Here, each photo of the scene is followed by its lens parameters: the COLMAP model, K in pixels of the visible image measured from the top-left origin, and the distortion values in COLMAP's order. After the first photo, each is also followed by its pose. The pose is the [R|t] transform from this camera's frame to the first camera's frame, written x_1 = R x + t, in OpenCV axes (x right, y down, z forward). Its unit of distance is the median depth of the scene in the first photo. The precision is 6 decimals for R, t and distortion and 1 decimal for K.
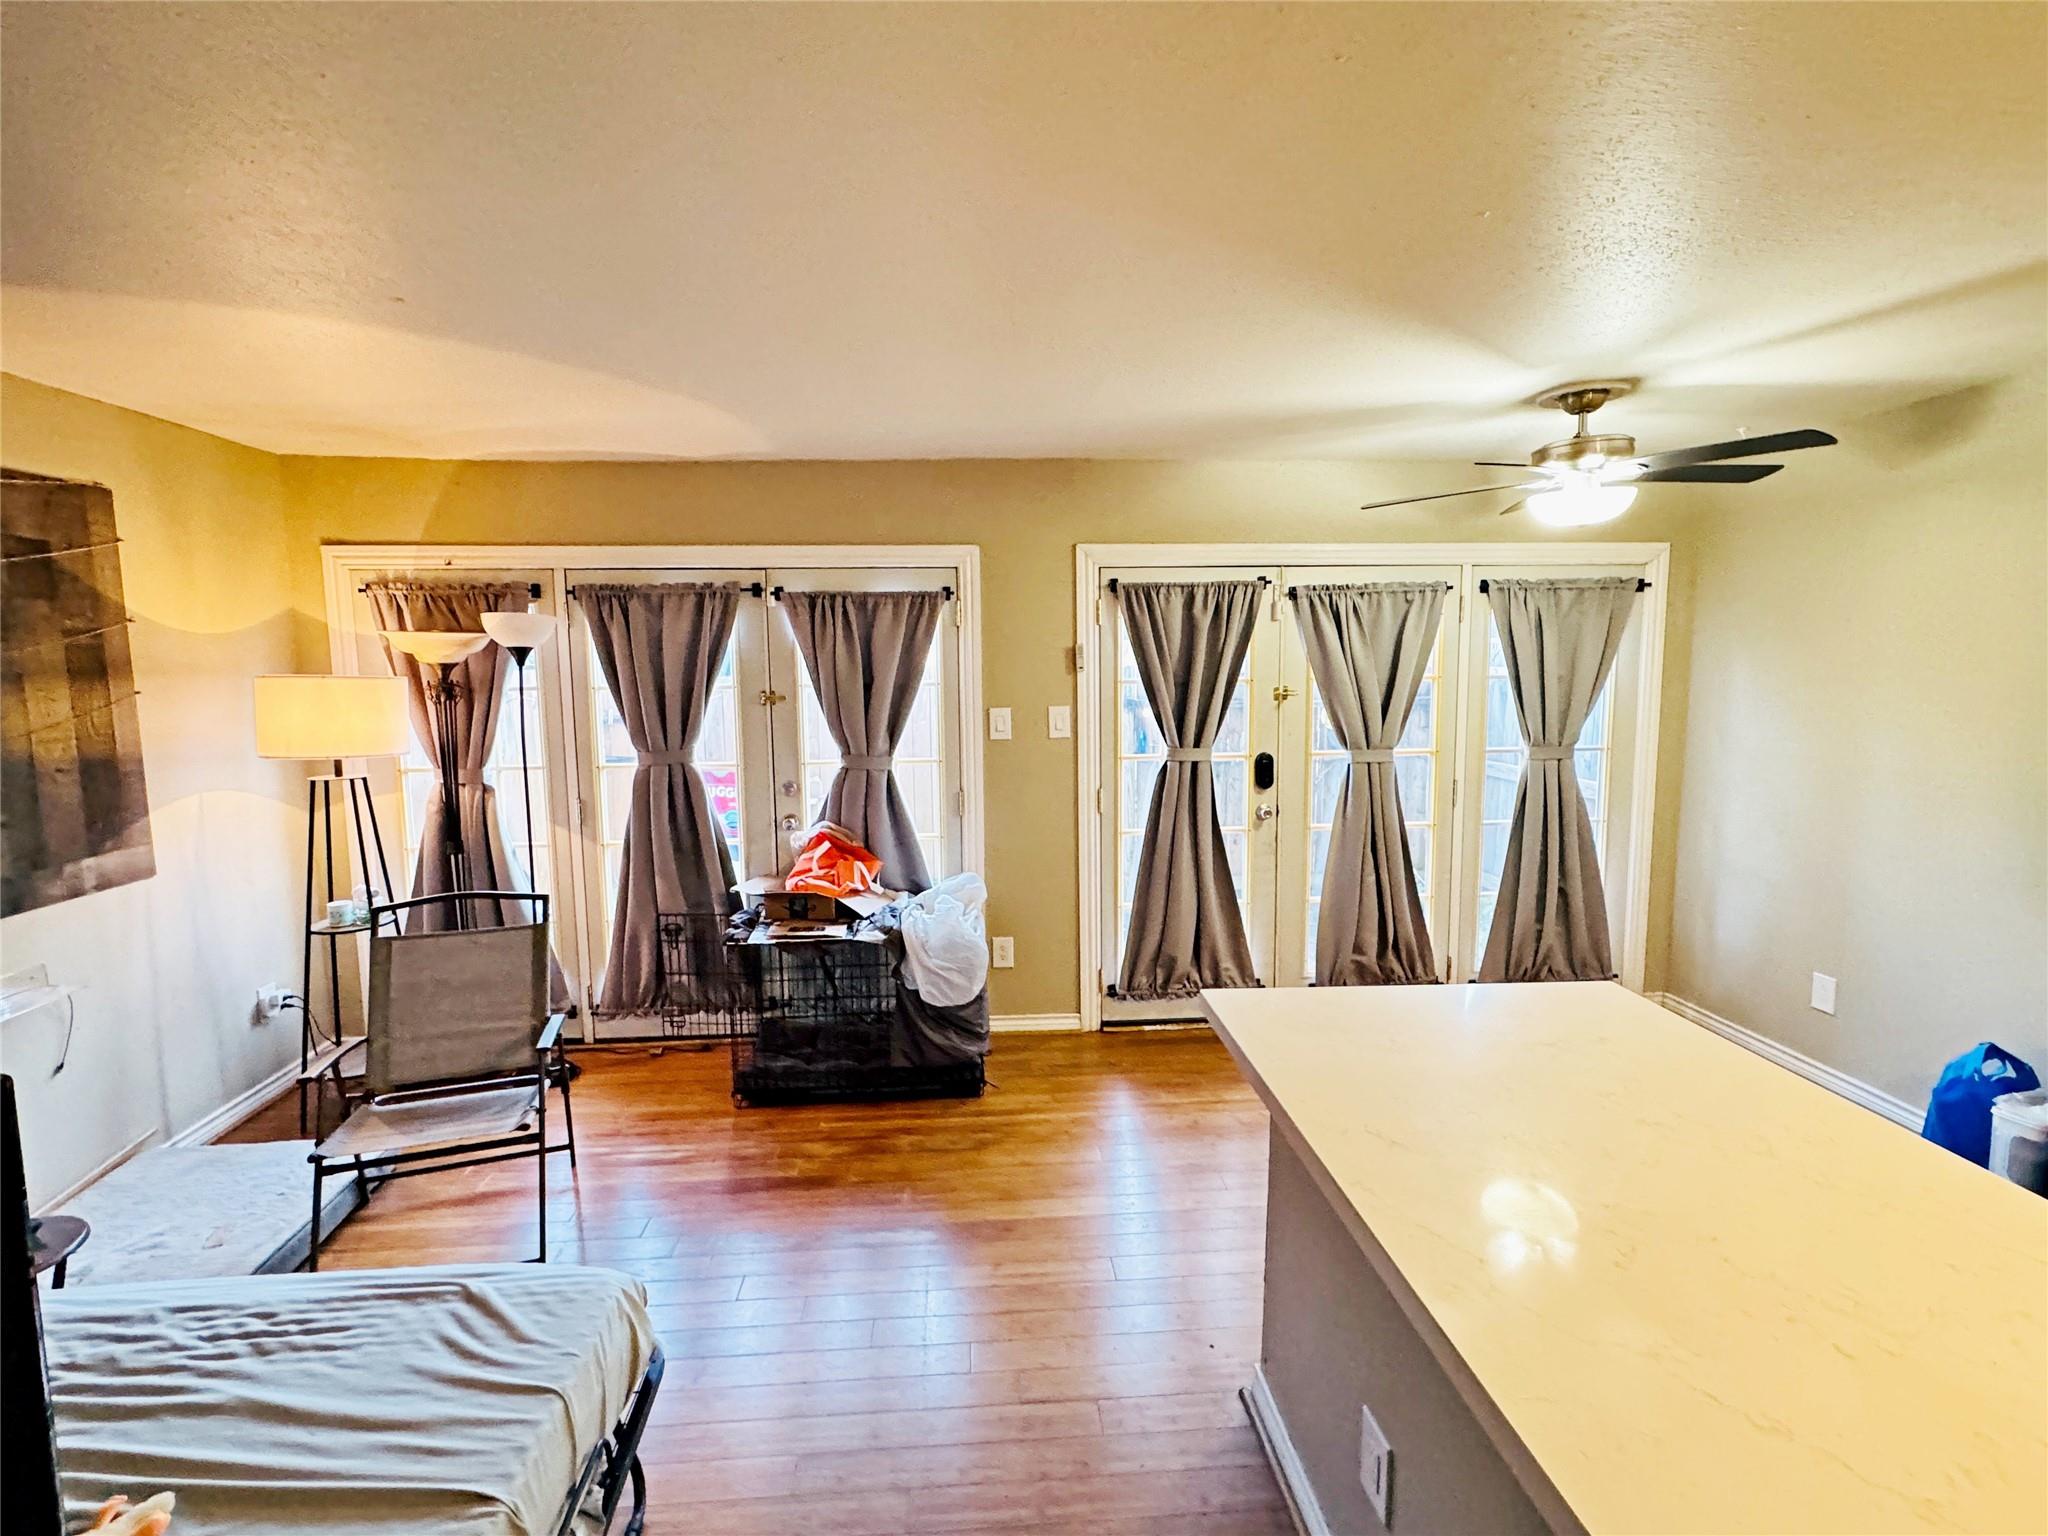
lens RADIAL K [[938.7, 0, 1021.8], [0, 938.7, 760.1], [0, 0, 1]] dist [-0.001954, 0.000260]
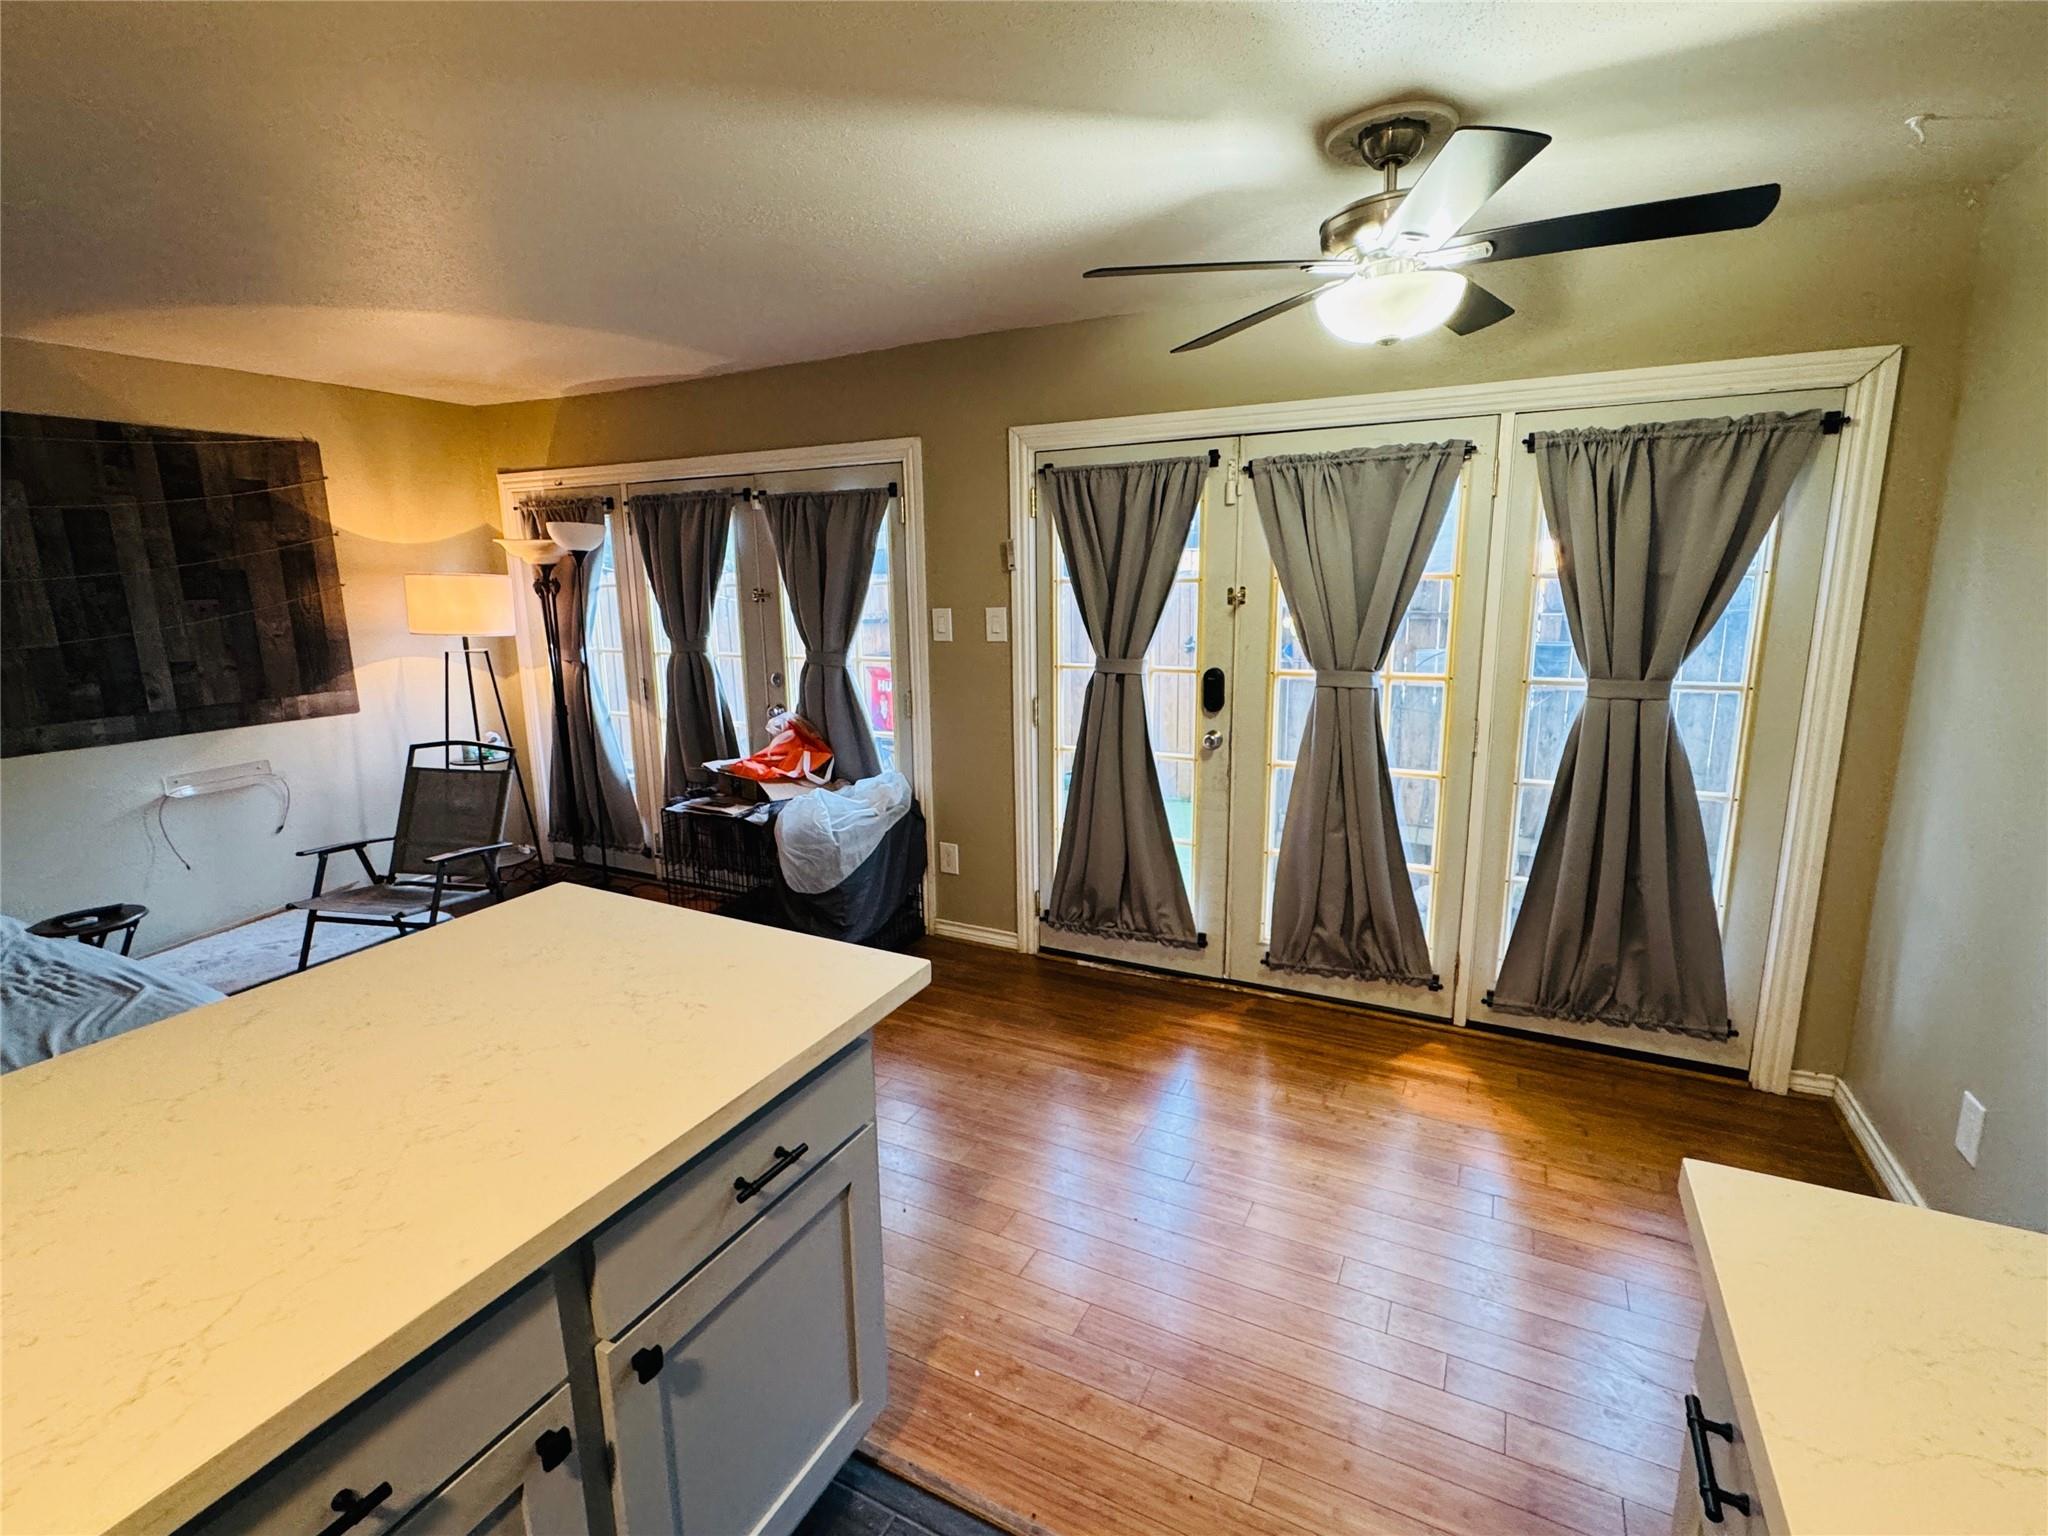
lens RADIAL K [[938.7, 0, 1027.2], [0, 938.7, 760.0], [0, 0, 1]] dist [-0.001954, 0.000260]
pose [[0.862017, 0.096176, -0.497671, 0.557516], [-0.050291, 0.993217, 0.104832, -0.006100], [0.504378, -0.065339, 0.861007, 0.204529]]
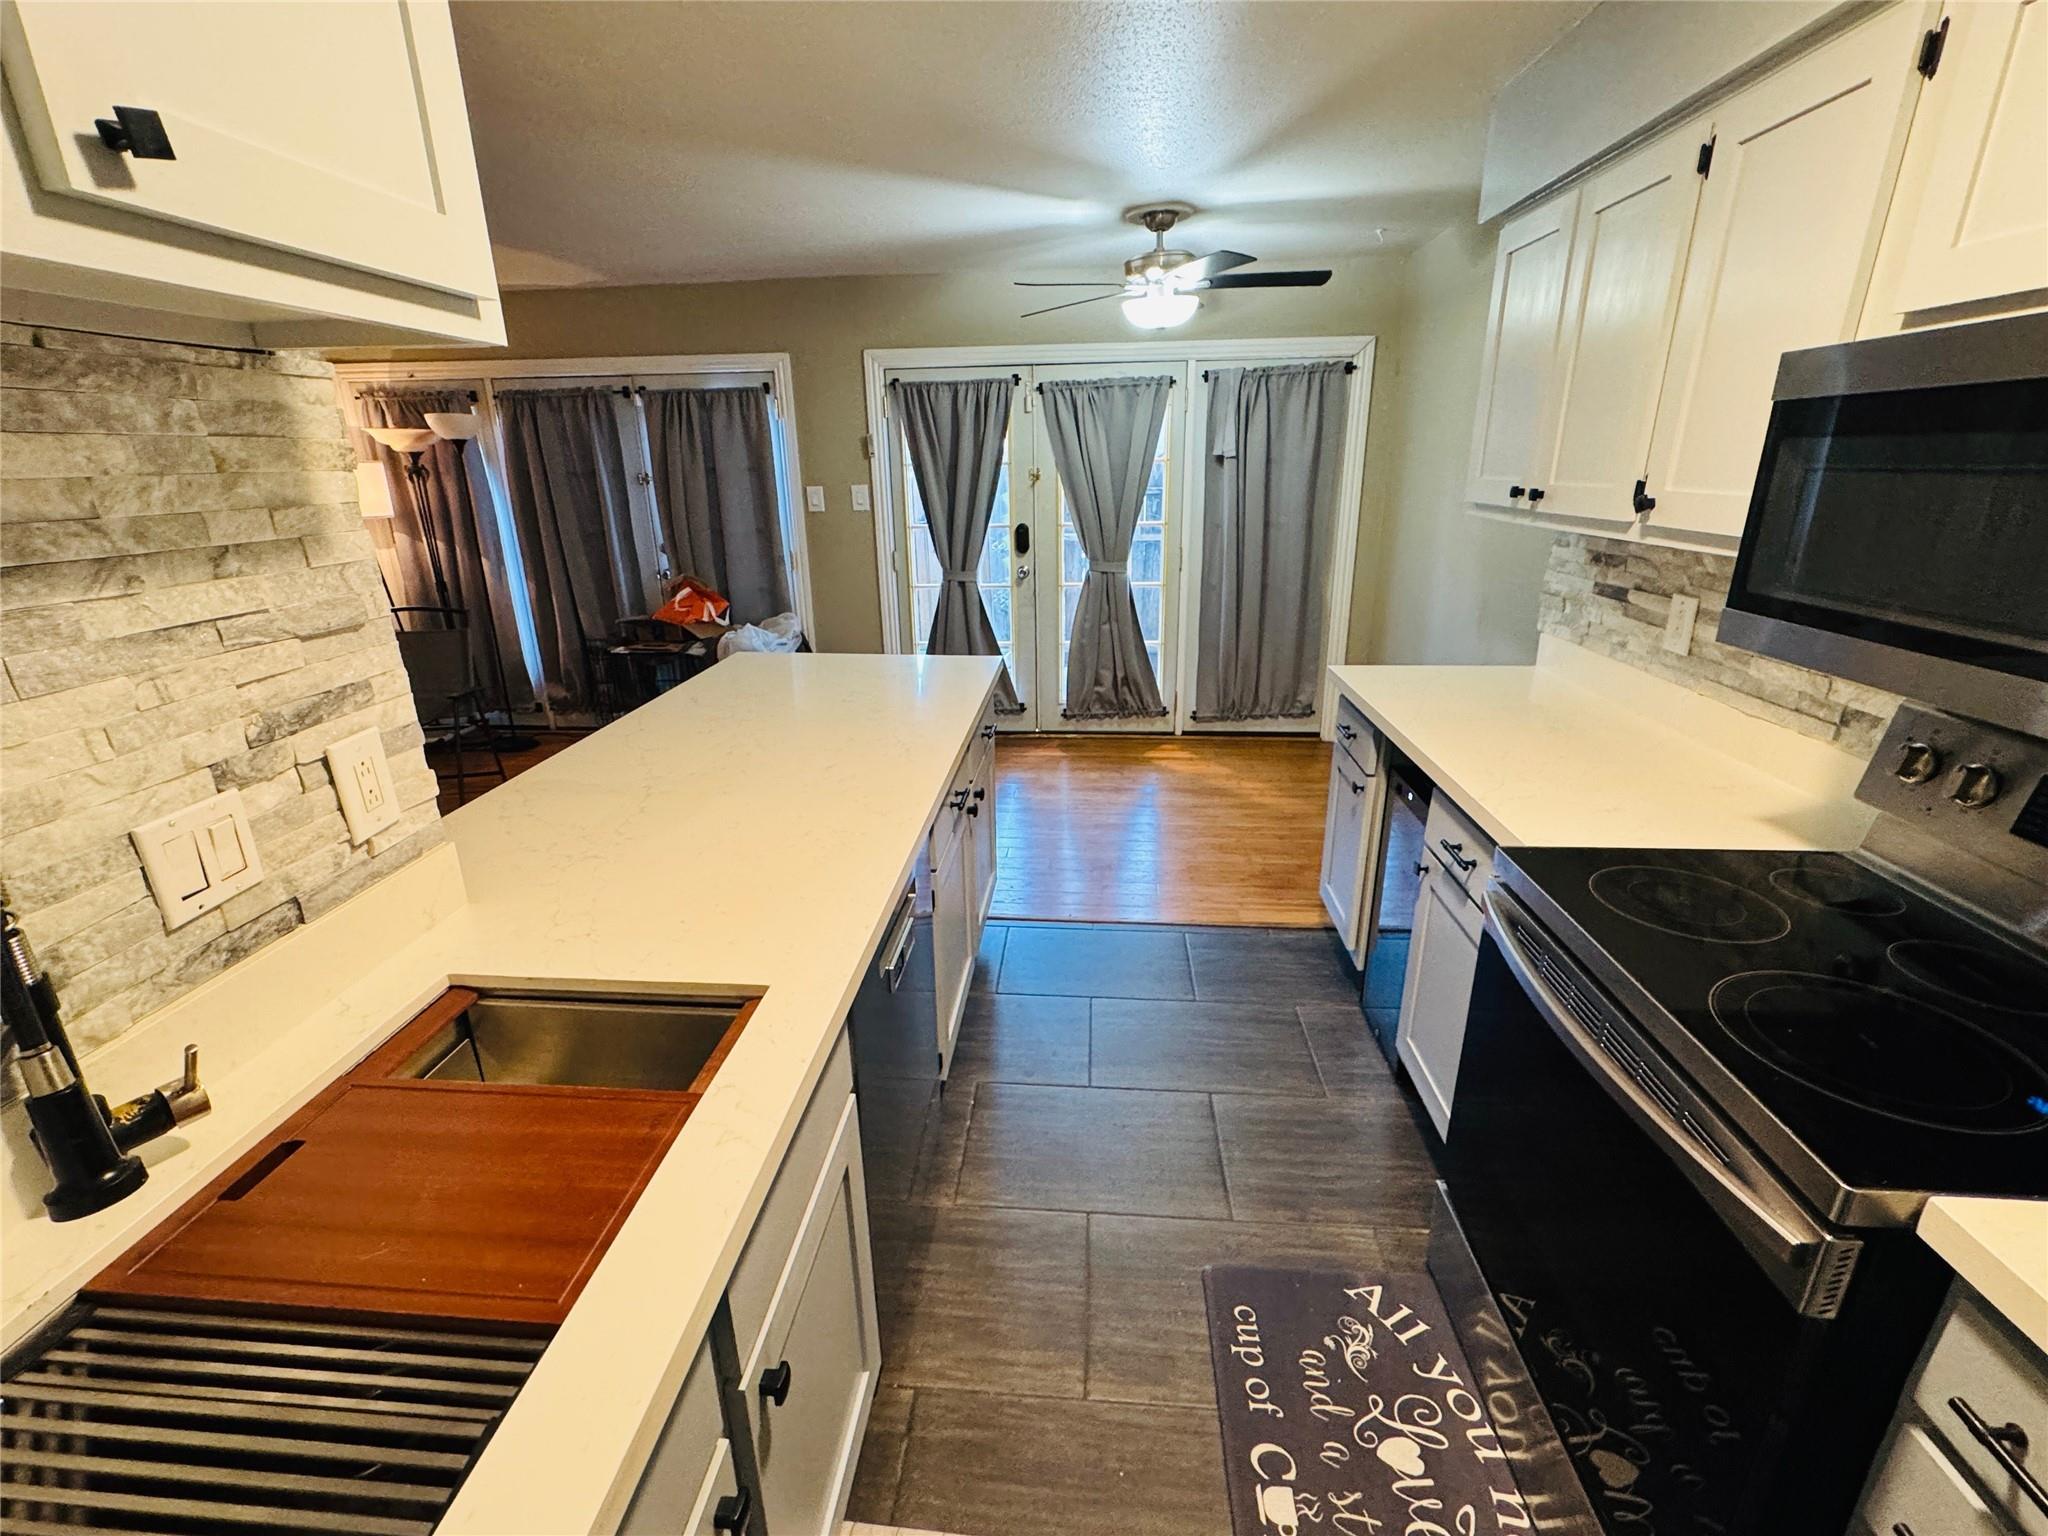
lens RADIAL K [[898.6, 0, 1021.9], [0, 898.6, 764.2], [0, 0, 1]] dist [-0.002137, -0.000010]
pose [[0.988224, 0.044342, -0.146449, 0.466193], [-0.011561, 0.975993, 0.217497, 0.046269], [0.152577, -0.213242, 0.965012, -0.239048]]
